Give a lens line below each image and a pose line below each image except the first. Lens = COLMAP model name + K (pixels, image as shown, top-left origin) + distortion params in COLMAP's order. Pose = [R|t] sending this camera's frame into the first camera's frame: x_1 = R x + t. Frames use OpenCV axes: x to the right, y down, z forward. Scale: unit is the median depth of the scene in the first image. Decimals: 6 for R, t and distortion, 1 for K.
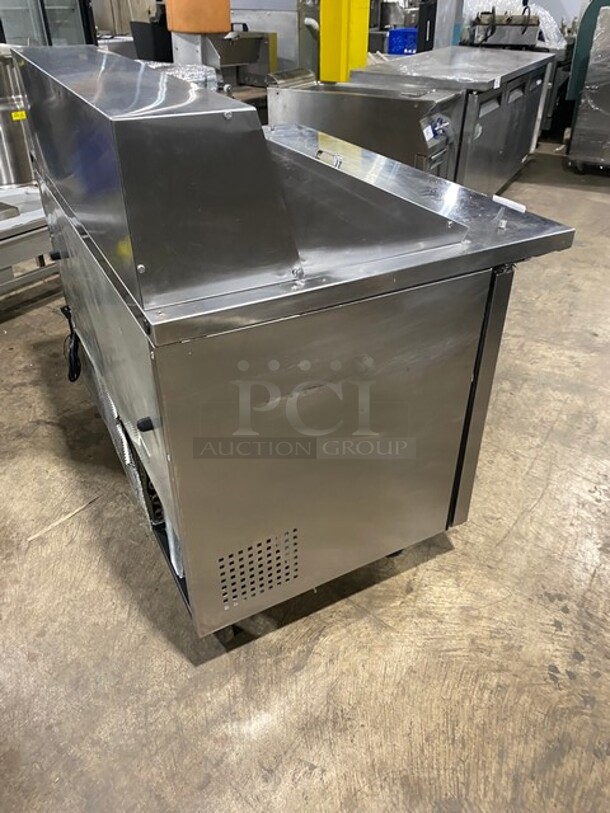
lens RADIAL K [[621.0, 0, 306.2], [0, 621.0, 404.9], [0, 0, 1]] dist [0.005177, 0.004216]
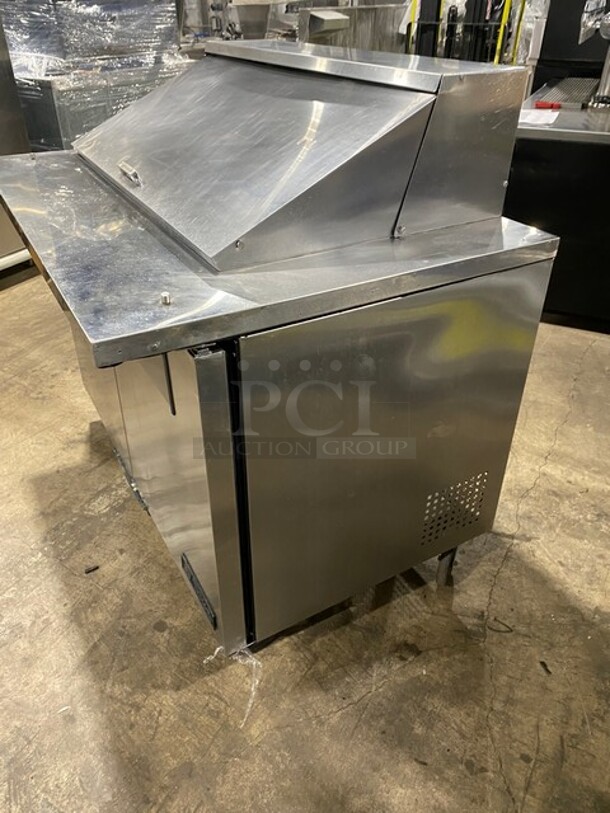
lens RADIAL K [[621.0, 0, 304.3], [0, 621.0, 402.8], [0, 0, 1]] dist [0.005177, 0.004216]
pose [[-0.999867, 0.000671, -0.016303, -0.179630], [-0.014781, 0.385857, 0.922440, -0.965279], [0.006909, 0.922558, -0.385796, 1.460566]]
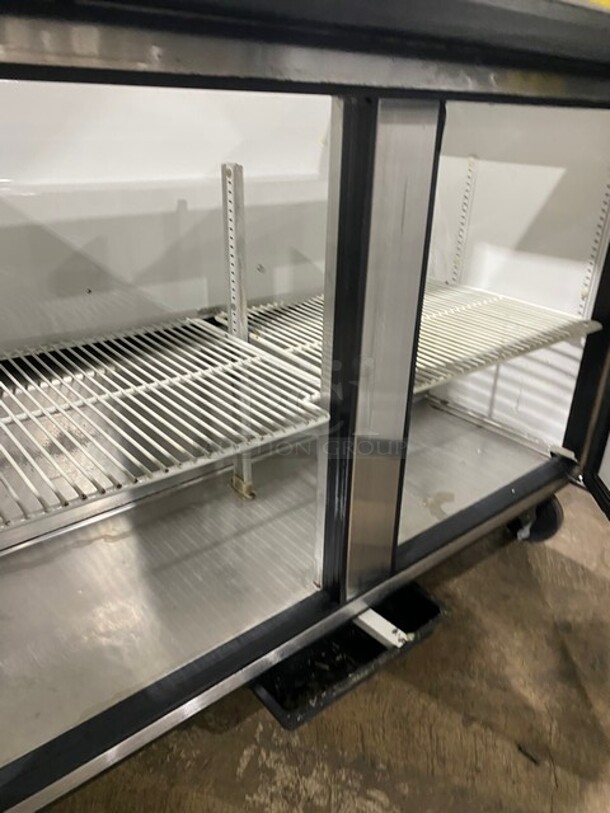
lens RADIAL K [[621.0, 0, 310.4], [0, 621.0, 413.6], [0, 0, 1]] dist [0.005177, 0.004216]
pose [[0.191938, 0.435836, -0.879322, 0.417082], [-0.574908, 0.776085, 0.259176, -0.222879], [0.795387, 0.455784, 0.399526, 0.861635]]
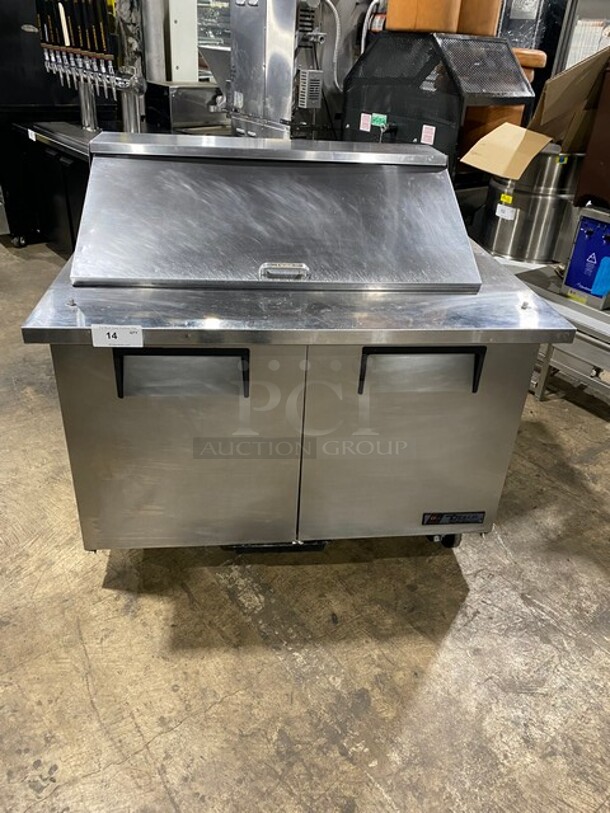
lens RADIAL K [[621.0, 0, 313.8], [0, 621.0, 403.5], [0, 0, 1]] dist [0.005177, 0.004216]
pose [[-0.371239, 0.452160, -0.811007, 0.828774], [-0.566072, 0.582136, 0.583678, -0.783522], [0.736032, 0.675773, 0.039844, 1.014495]]
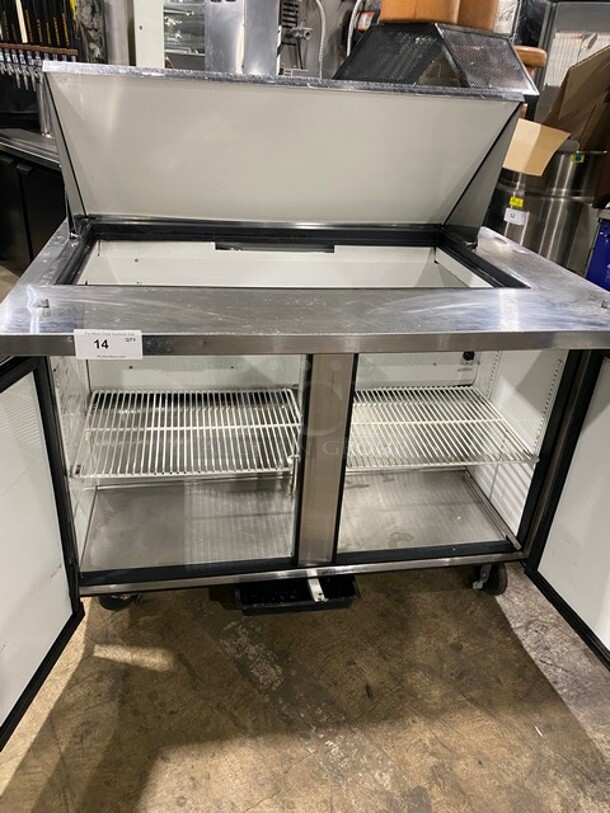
lens RADIAL K [[621.0, 0, 304.1], [0, 621.0, 403.6], [0, 0, 1]] dist [0.005177, 0.004216]
pose [[-0.317613, 0.423579, -0.848353, 0.716144], [-0.582094, 0.619161, 0.527073, -0.624245], [0.748524, 0.661227, 0.049909, 0.953852]]
